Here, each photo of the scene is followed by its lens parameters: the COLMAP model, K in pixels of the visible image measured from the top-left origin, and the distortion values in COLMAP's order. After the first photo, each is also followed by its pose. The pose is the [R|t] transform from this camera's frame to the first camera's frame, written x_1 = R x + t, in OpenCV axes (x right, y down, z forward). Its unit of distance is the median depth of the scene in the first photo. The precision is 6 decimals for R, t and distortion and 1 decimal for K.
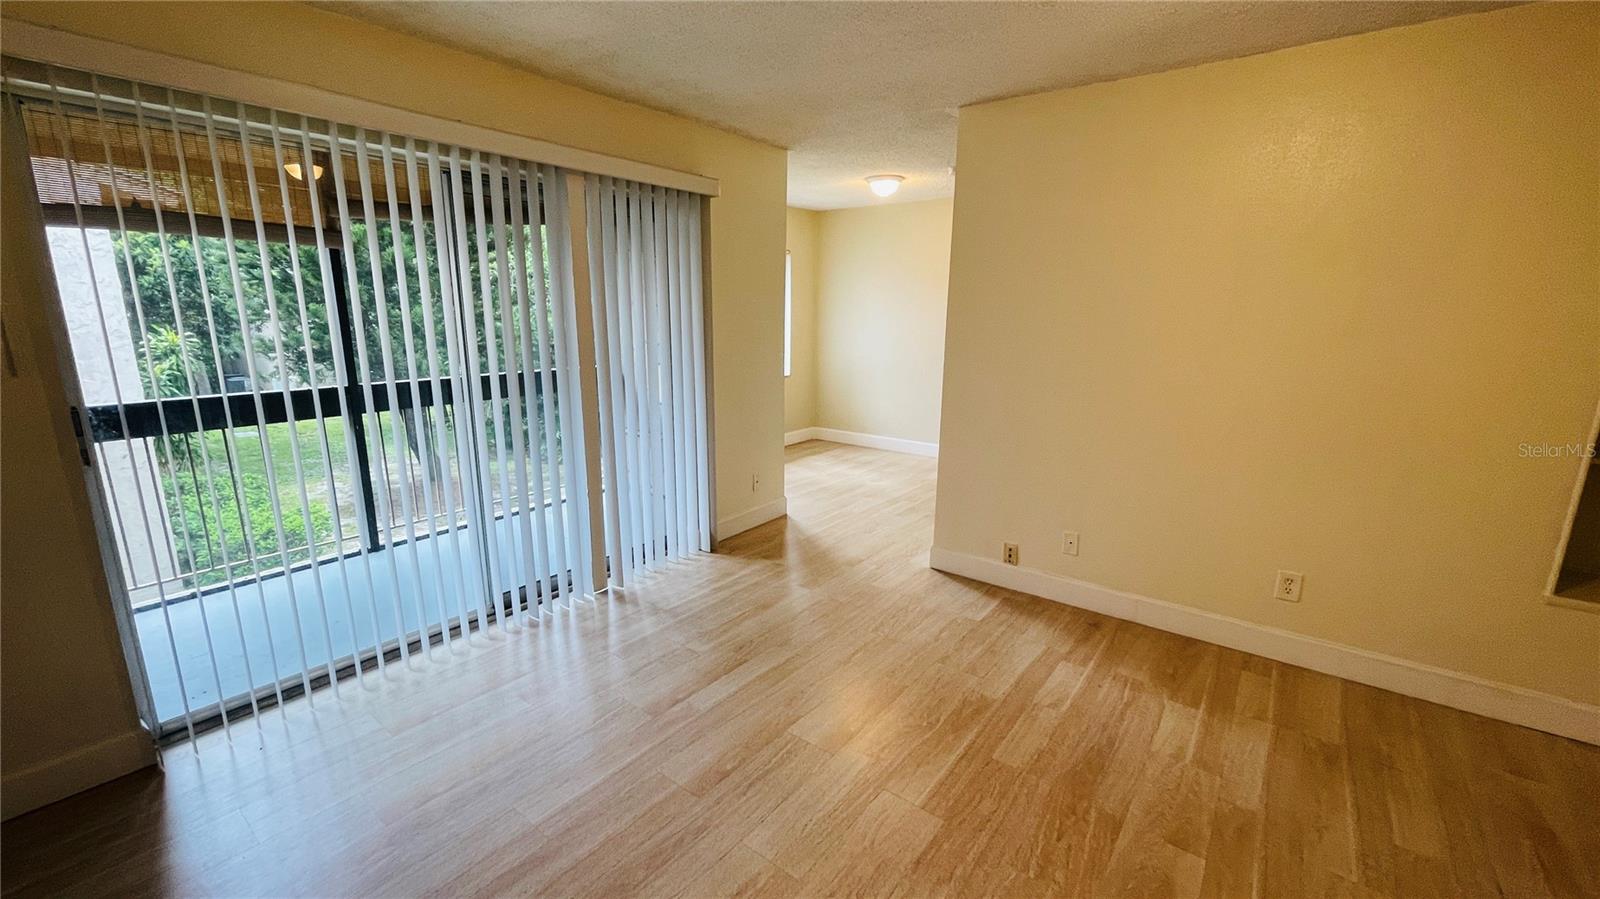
lens RADIAL K [[650.7, 0, 786.6], [0, 650.7, 444.9], [0, 0, 1]] dist [-0.001617, -0.000062]
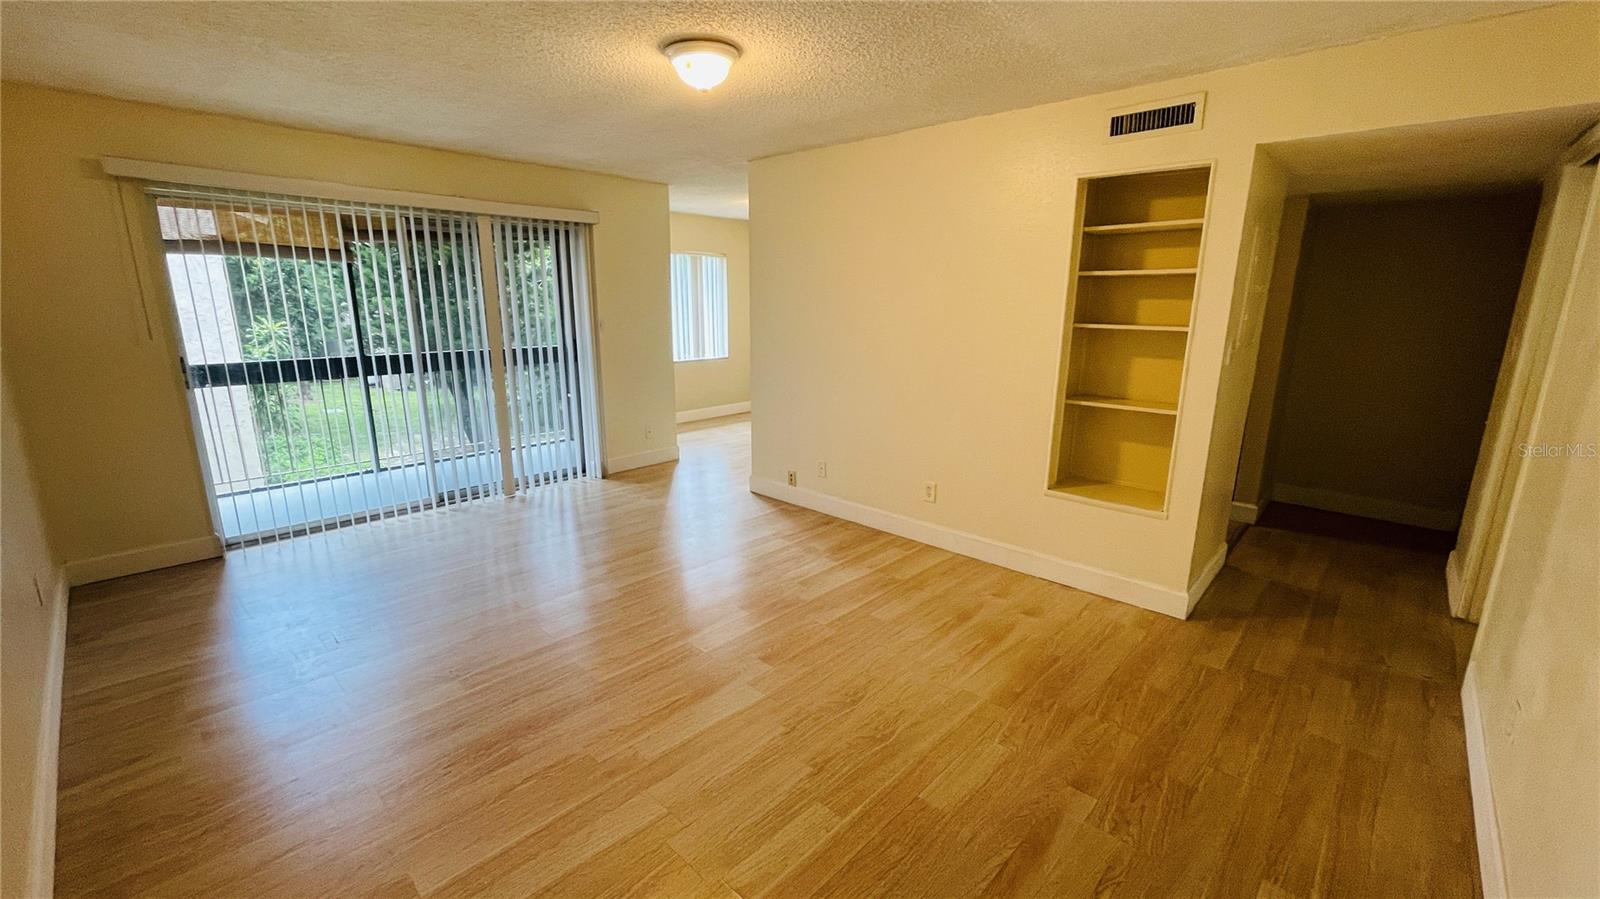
lens RADIAL K [[645.5, 0, 779.9], [0, 645.5, 442.5], [0, 0, 1]] dist [-0.000648, 0.000094]
pose [[0.994724, 0.018695, -0.100870, 0.469944], [-0.017466, 0.999762, 0.013055, 0.075182], [0.101090, -0.011225, 0.994814, -0.393676]]
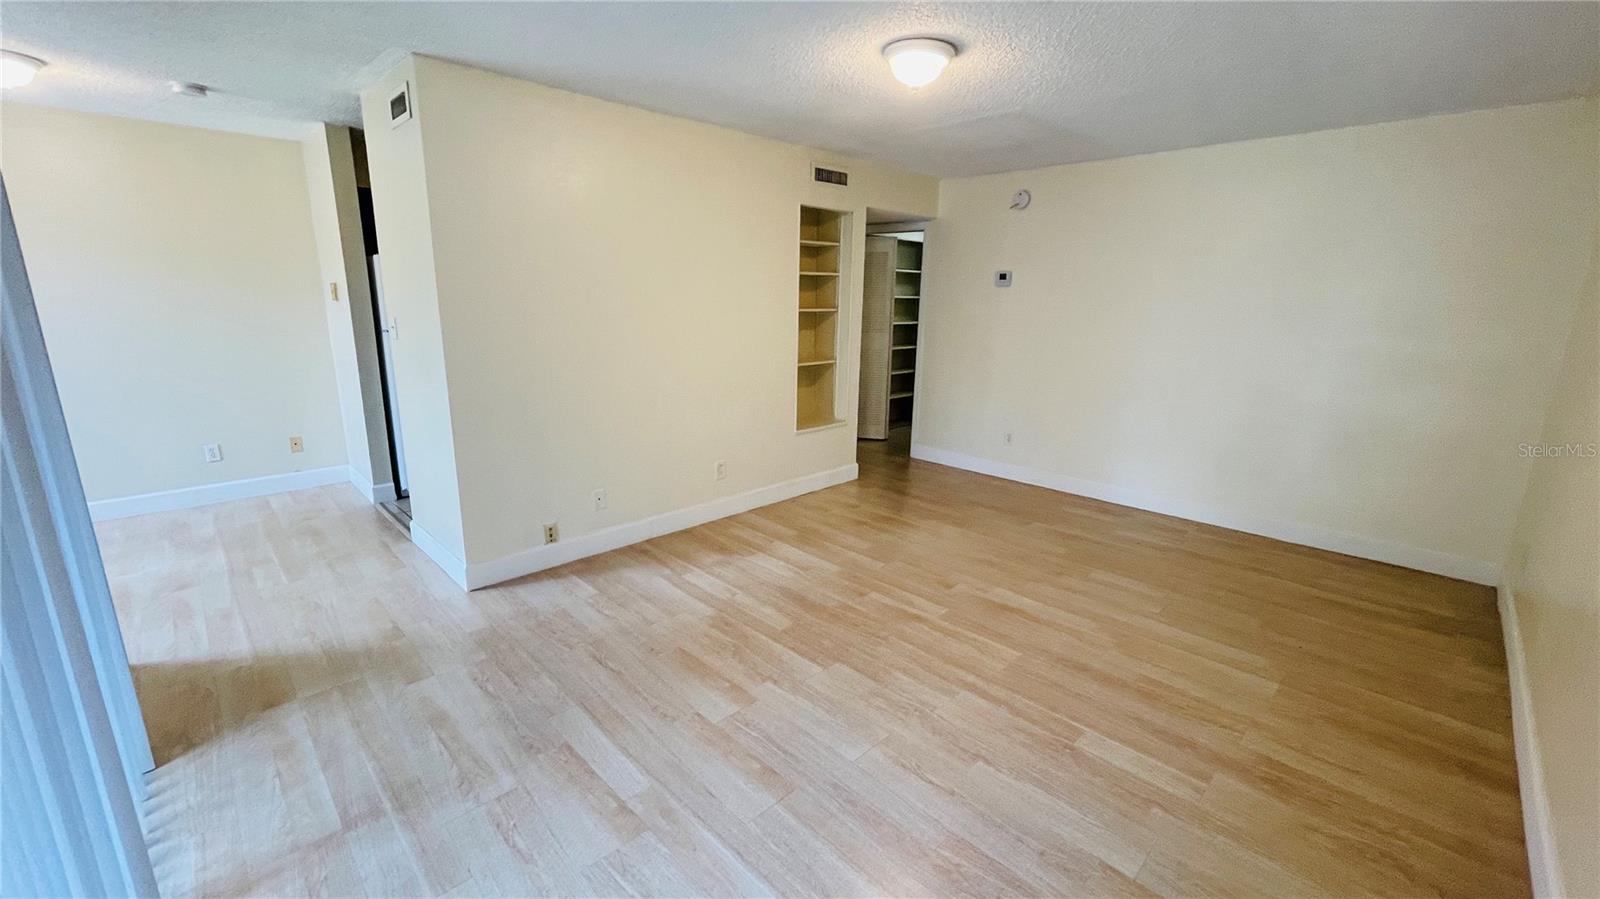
lens RADIAL K [[646.4, 0, 795.7], [0, 646.4, 449.3], [0, 0, 1]] dist [-0.001702, -0.000300]
pose [[0.136481, -0.243676, 0.960206, -0.572241], [0.195732, 0.956801, 0.214991, -0.108724], [-0.971114, 0.158600, 0.178281, 0.428180]]
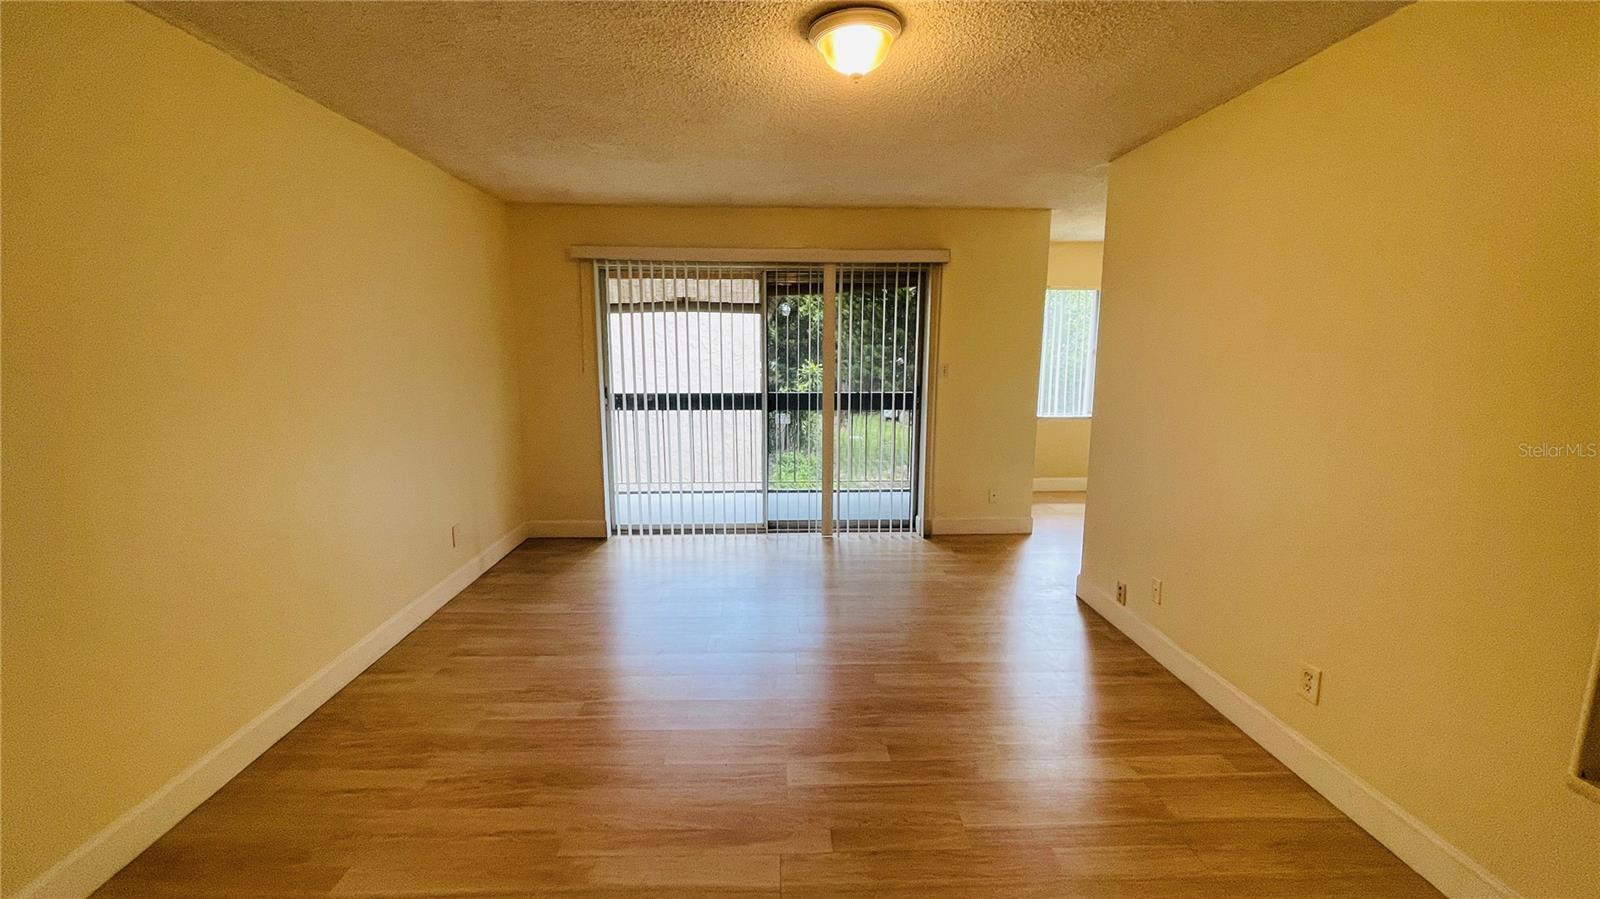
lens RADIAL K [[633.1, 0, 787.3], [0, 633.1, 457.0], [0, 0, 1]] dist [-0.001583, -0.000074]
pose [[0.645228, 0.126391, -0.753463, 0.736177], [-0.151454, 0.987808, 0.036004, 0.005526], [0.748828, 0.090884, 0.656504, -0.033896]]
